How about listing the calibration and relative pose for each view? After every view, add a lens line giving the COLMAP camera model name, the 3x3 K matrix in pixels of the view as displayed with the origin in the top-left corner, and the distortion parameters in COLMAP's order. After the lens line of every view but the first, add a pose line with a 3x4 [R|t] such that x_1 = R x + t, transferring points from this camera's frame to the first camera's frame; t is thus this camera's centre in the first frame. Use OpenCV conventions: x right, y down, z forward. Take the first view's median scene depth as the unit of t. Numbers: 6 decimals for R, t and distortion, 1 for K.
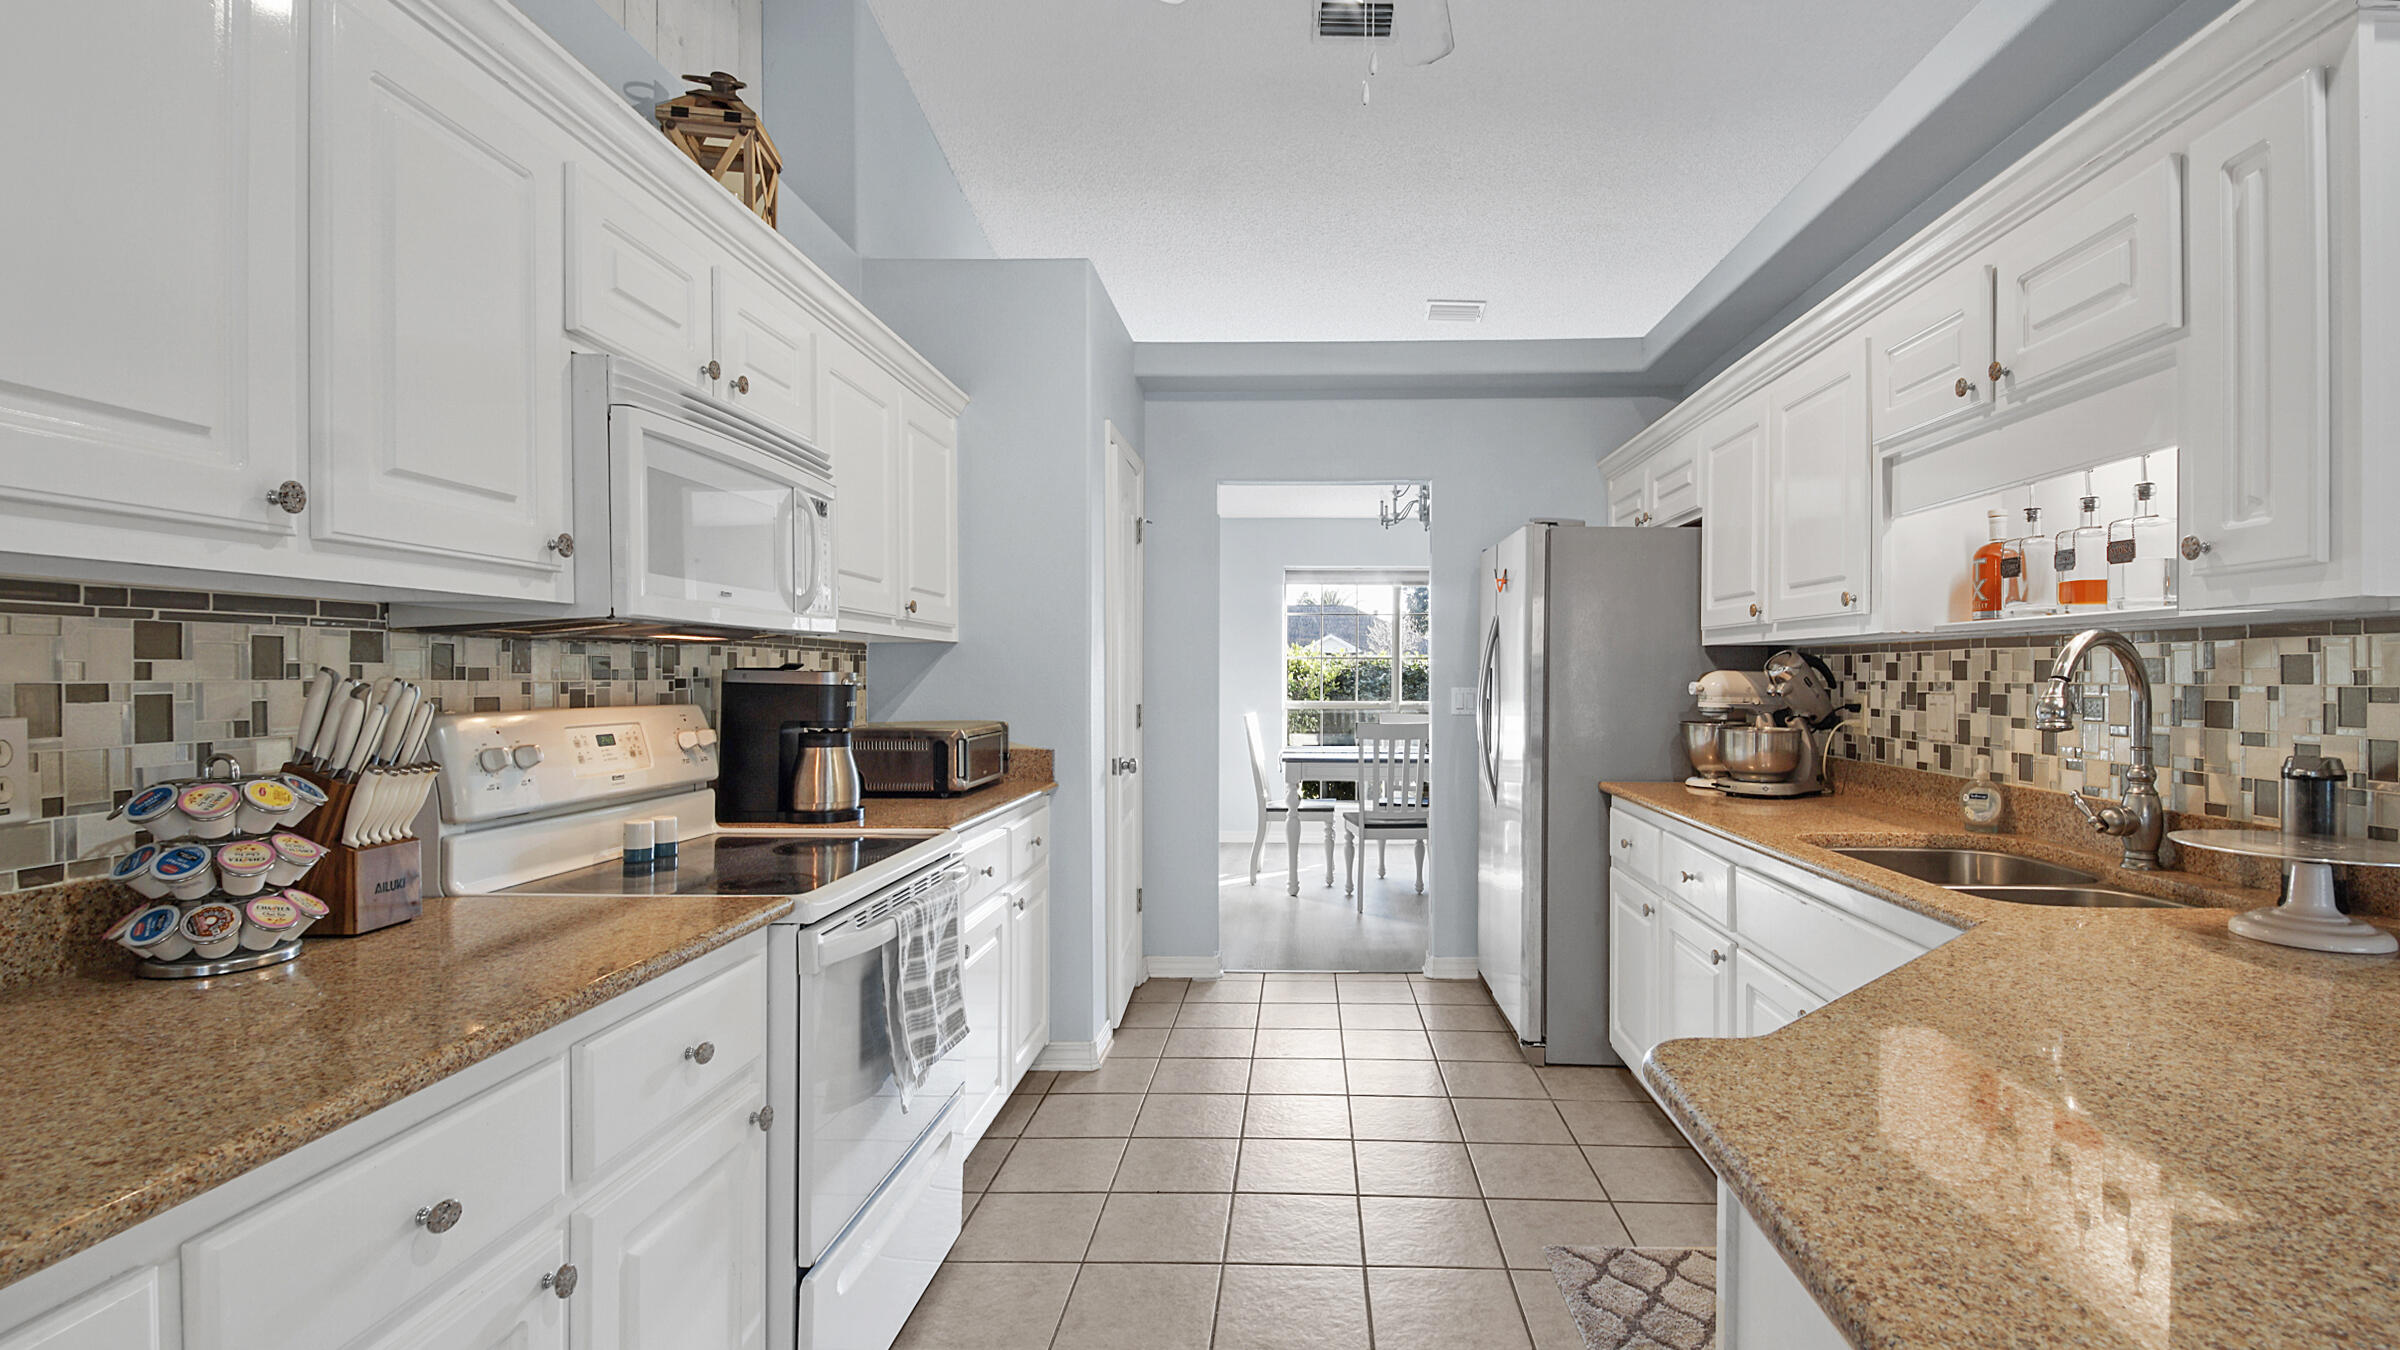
lens RADIAL K [[1100.4, 0, 1242.9], [0, 1100.4, 687.2], [0, 0, 1]] dist [0.055575, -0.033588]
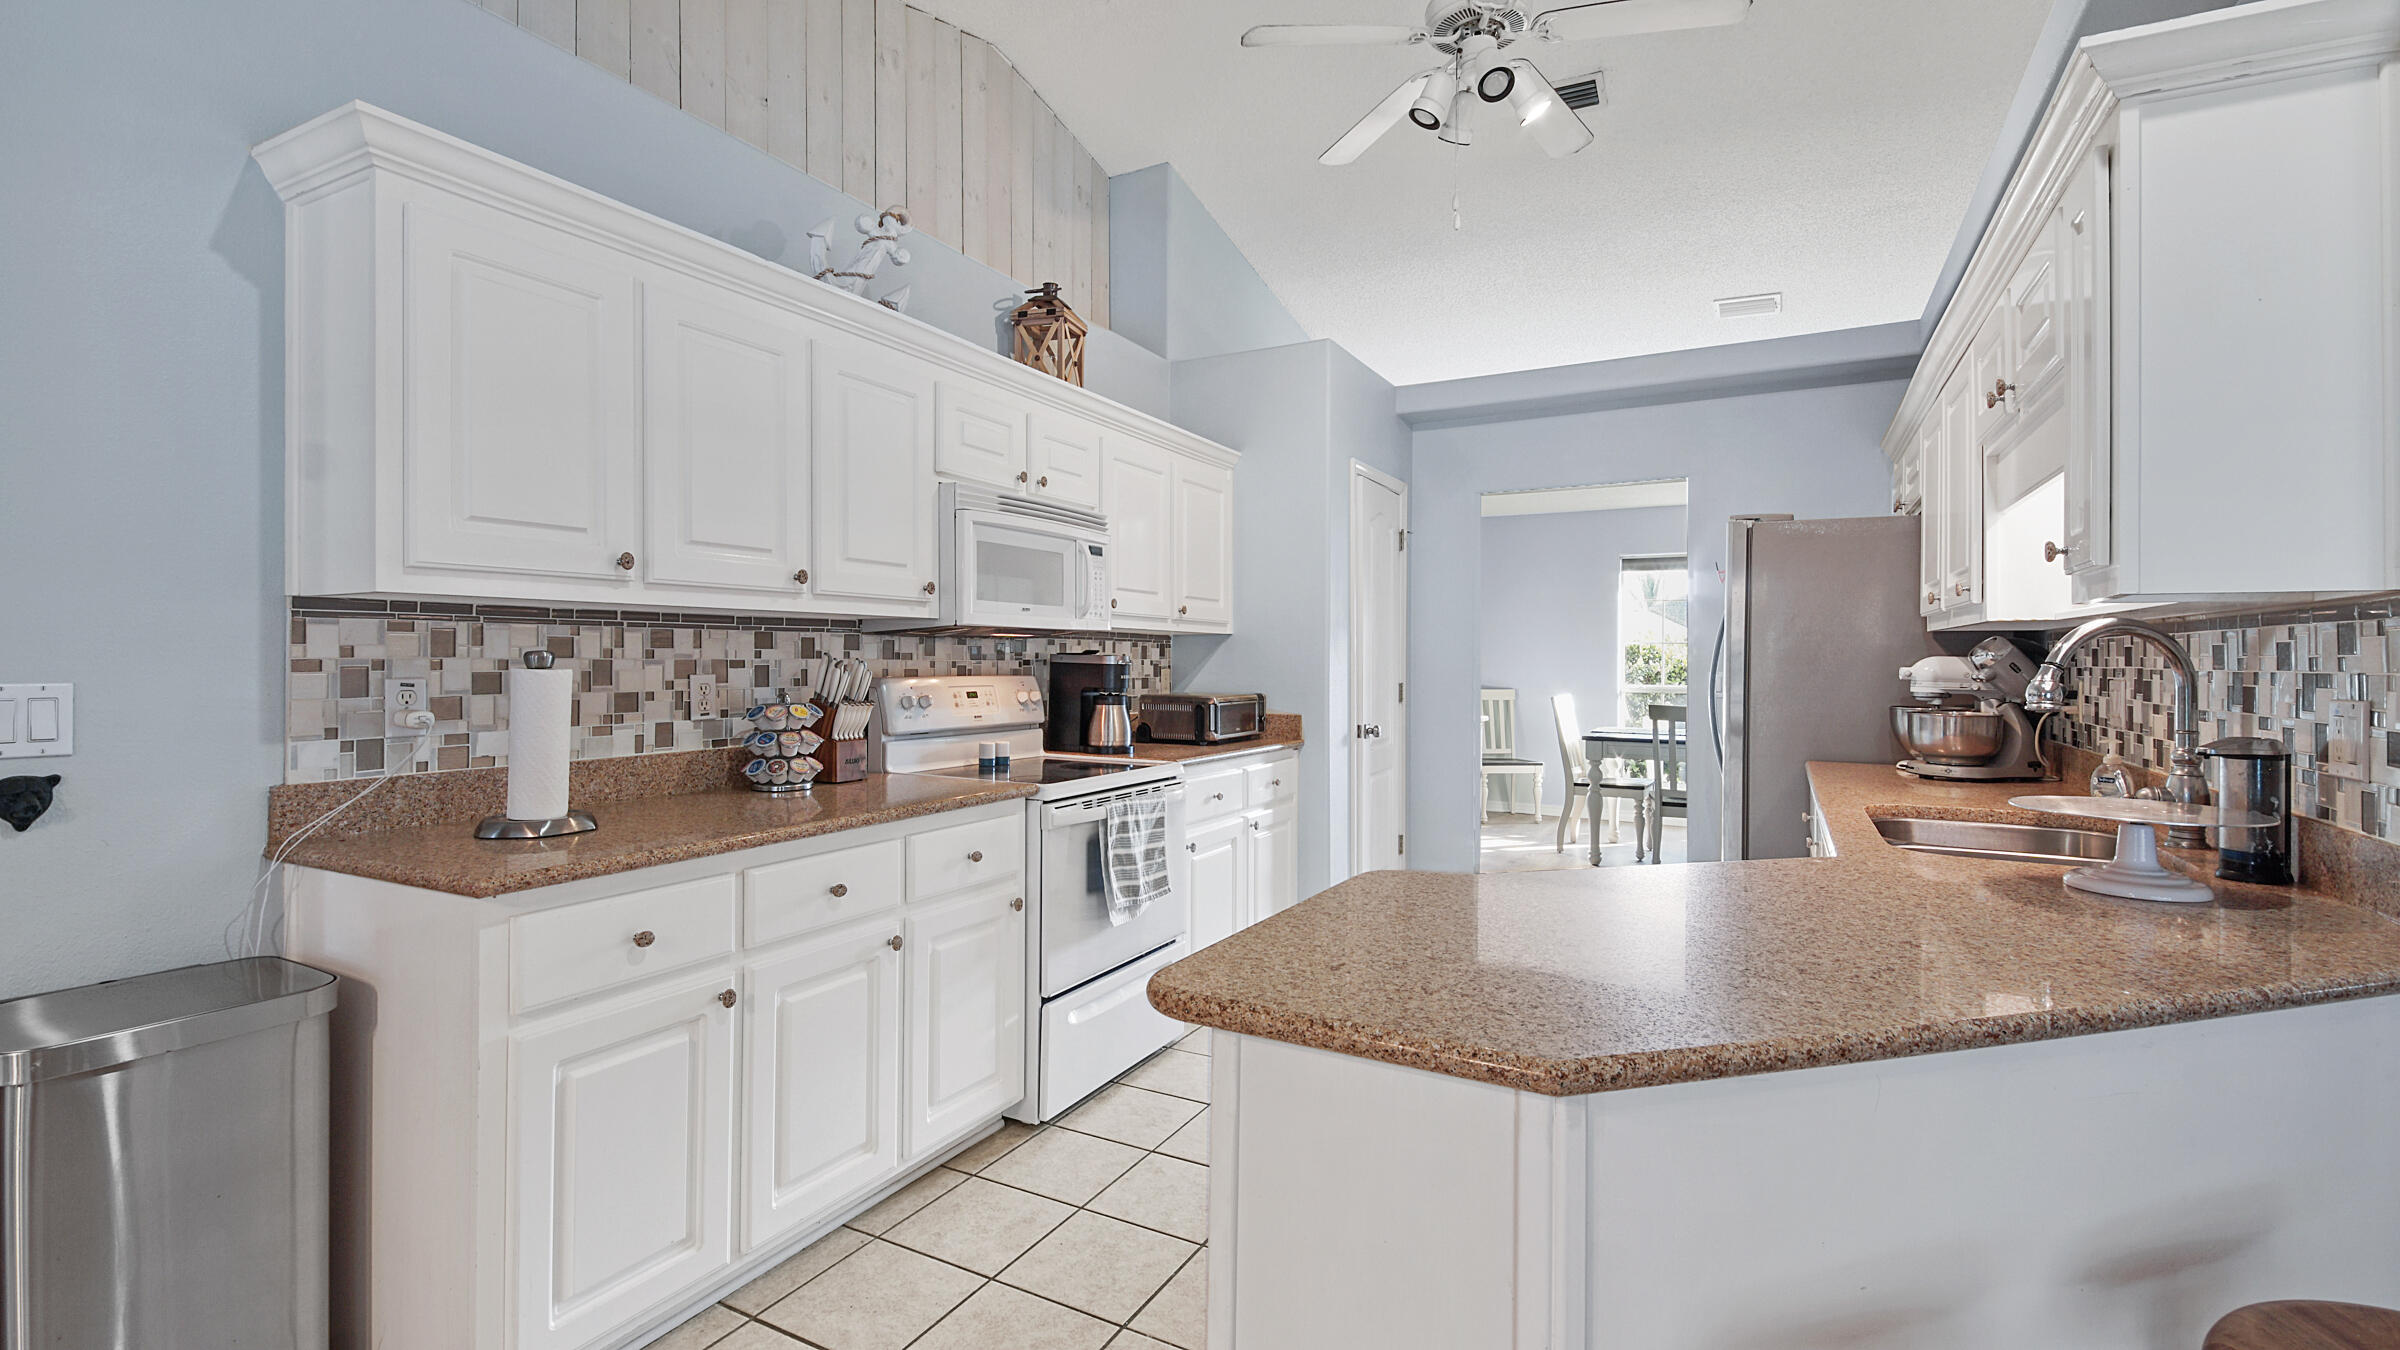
lens RADIAL K [[1064.2, 0, 1194.9], [0, 1064.2, 671.8], [0, 0, 1]] dist [0.051162, -0.030340]
pose [[0.901916, 0.008928, -0.431818, 0.448079], [-0.008631, 0.999959, 0.002649, 0.004303], [0.431825, 0.001338, 0.901957, -0.335300]]
